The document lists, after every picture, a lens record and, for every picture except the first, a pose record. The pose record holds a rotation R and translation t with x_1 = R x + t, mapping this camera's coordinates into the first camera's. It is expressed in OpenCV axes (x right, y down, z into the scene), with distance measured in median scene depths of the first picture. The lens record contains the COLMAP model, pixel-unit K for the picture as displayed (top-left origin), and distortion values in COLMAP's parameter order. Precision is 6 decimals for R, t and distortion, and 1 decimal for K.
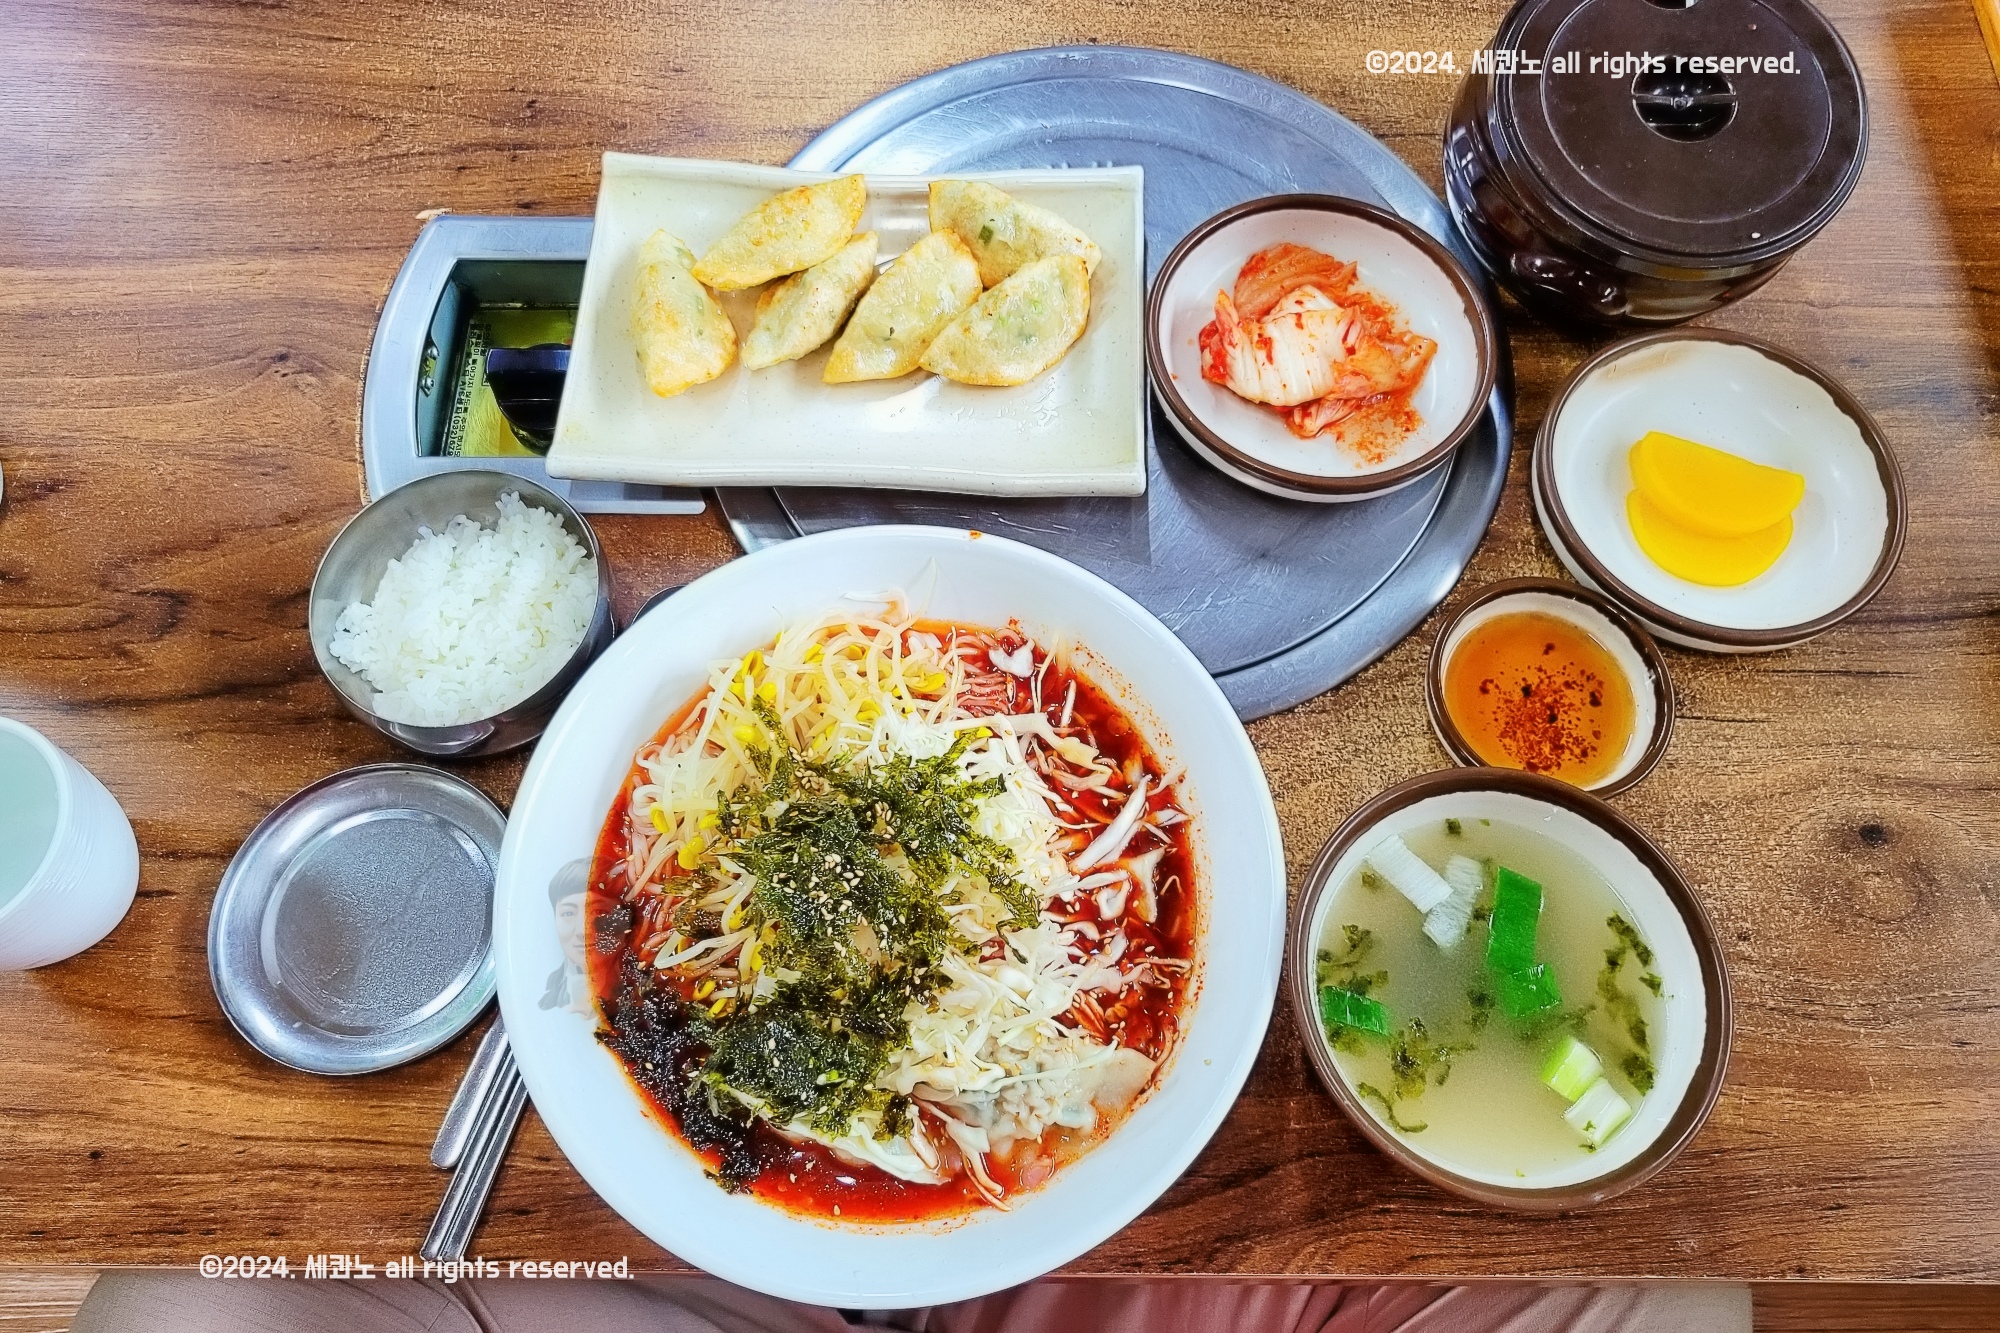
lens RADIAL K [[1549.5, 0, 1002.5], [0, 1549.5, 596.8], [0, 0, 1]] dist [-0.009789, 0.018773]
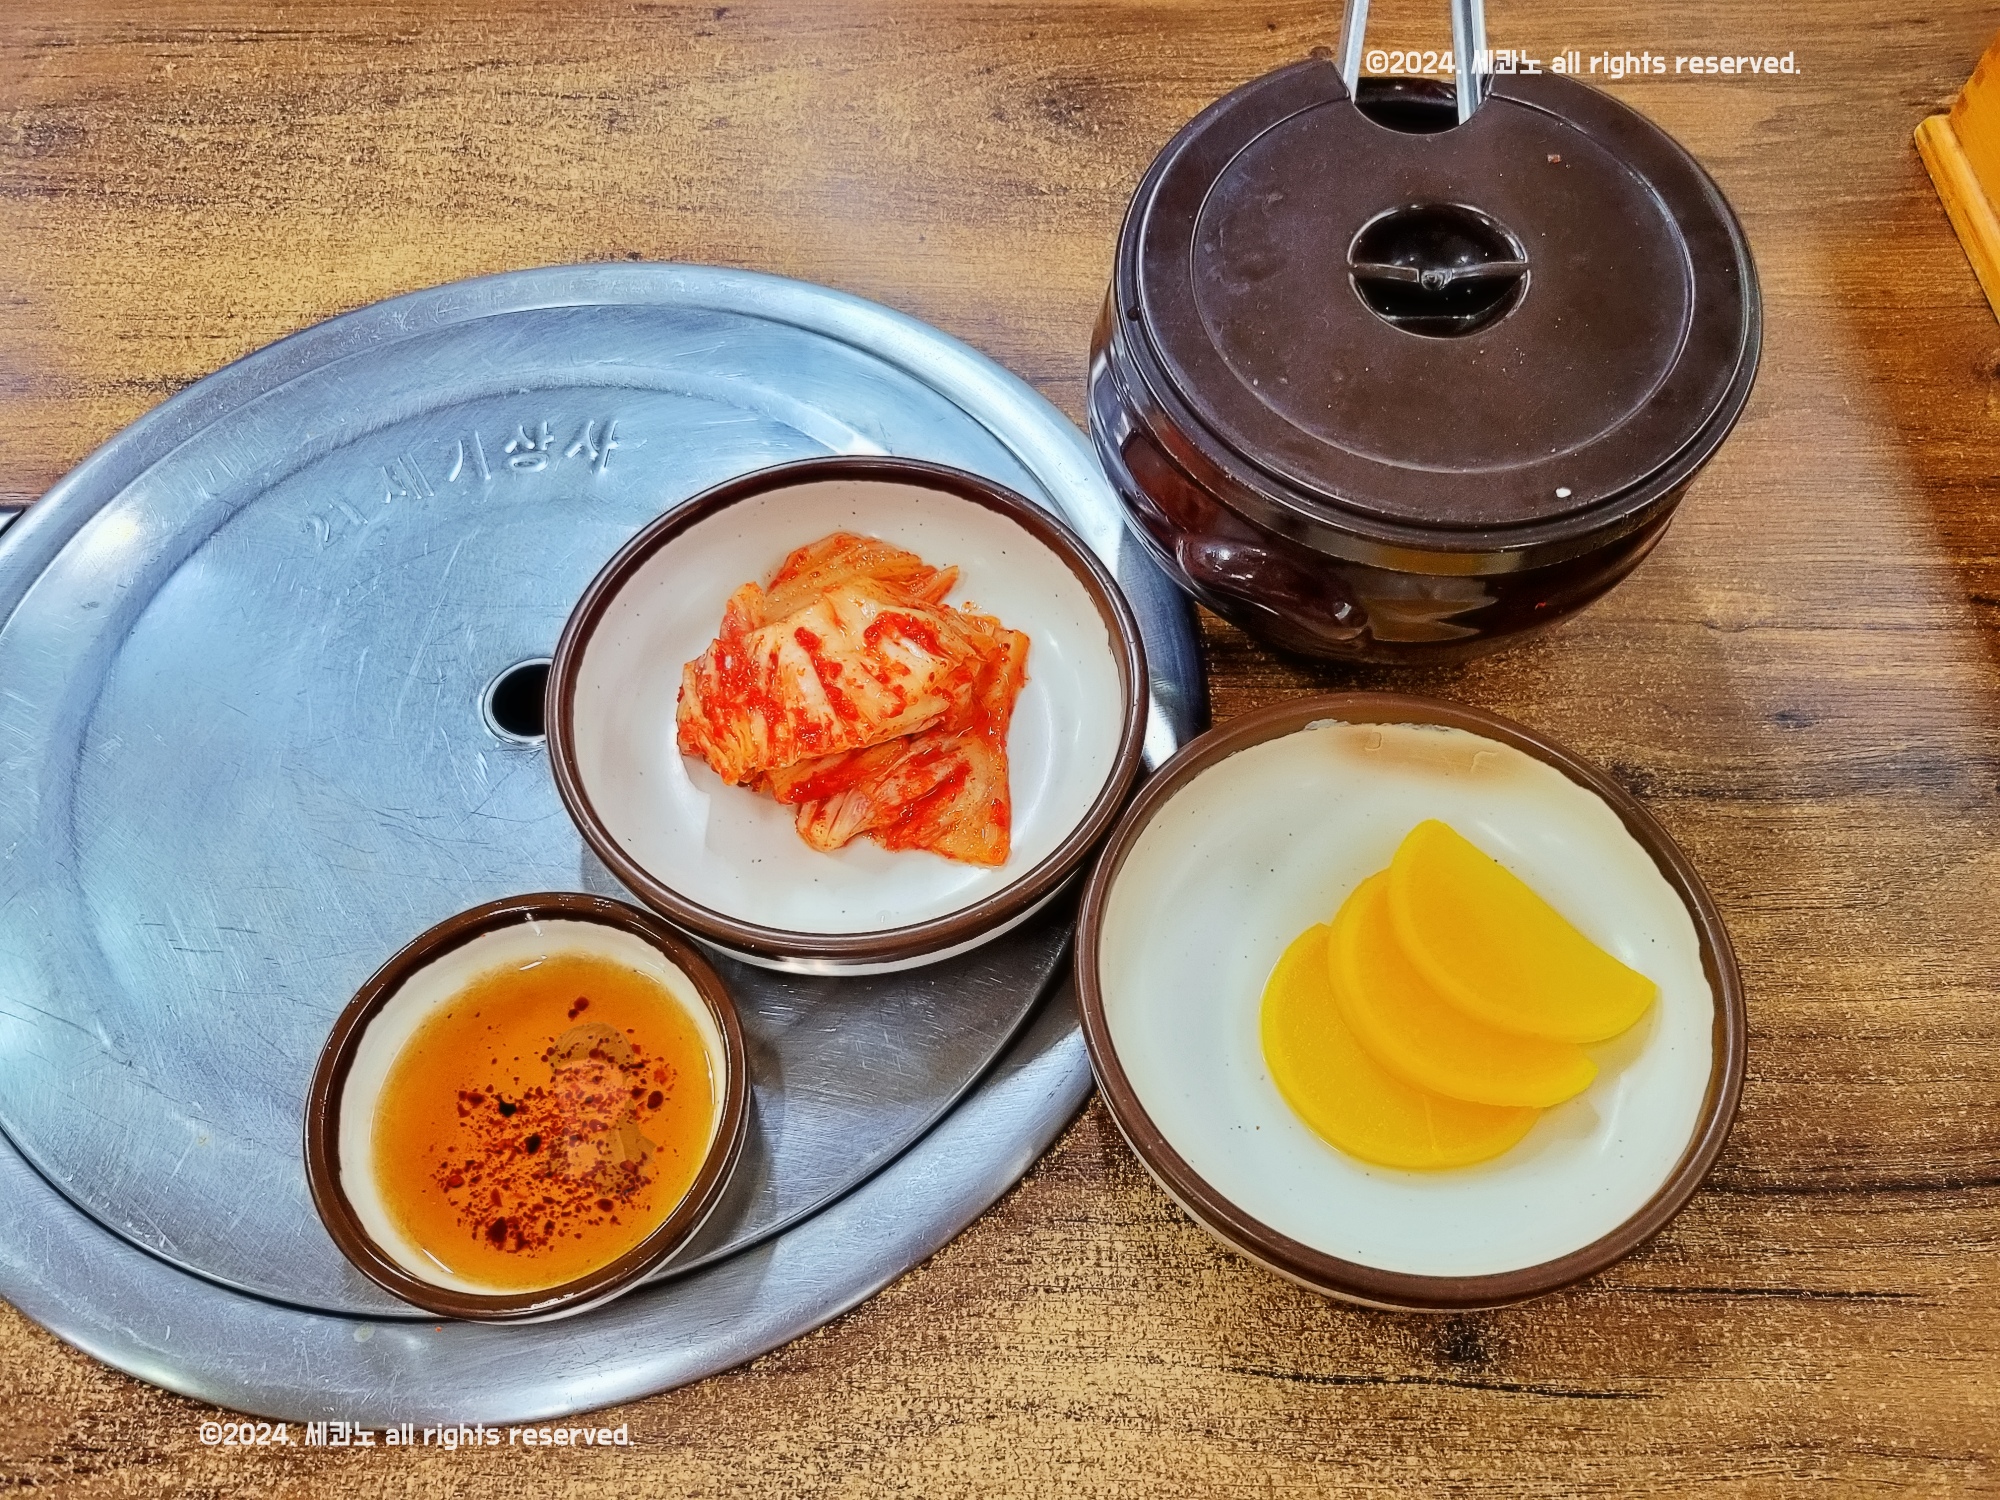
lens RADIAL K [[1542.2, 0, 983.5], [0, 1542.2, 745.1], [0, 0, 1]] dist [-0.011769, 0.009026]
pose [[0.999635, -0.003594, -0.026785, 0.252323], [0.000013, 0.991182, -0.132504, -0.061607], [0.027025, 0.132455, 0.990820, 0.396655]]
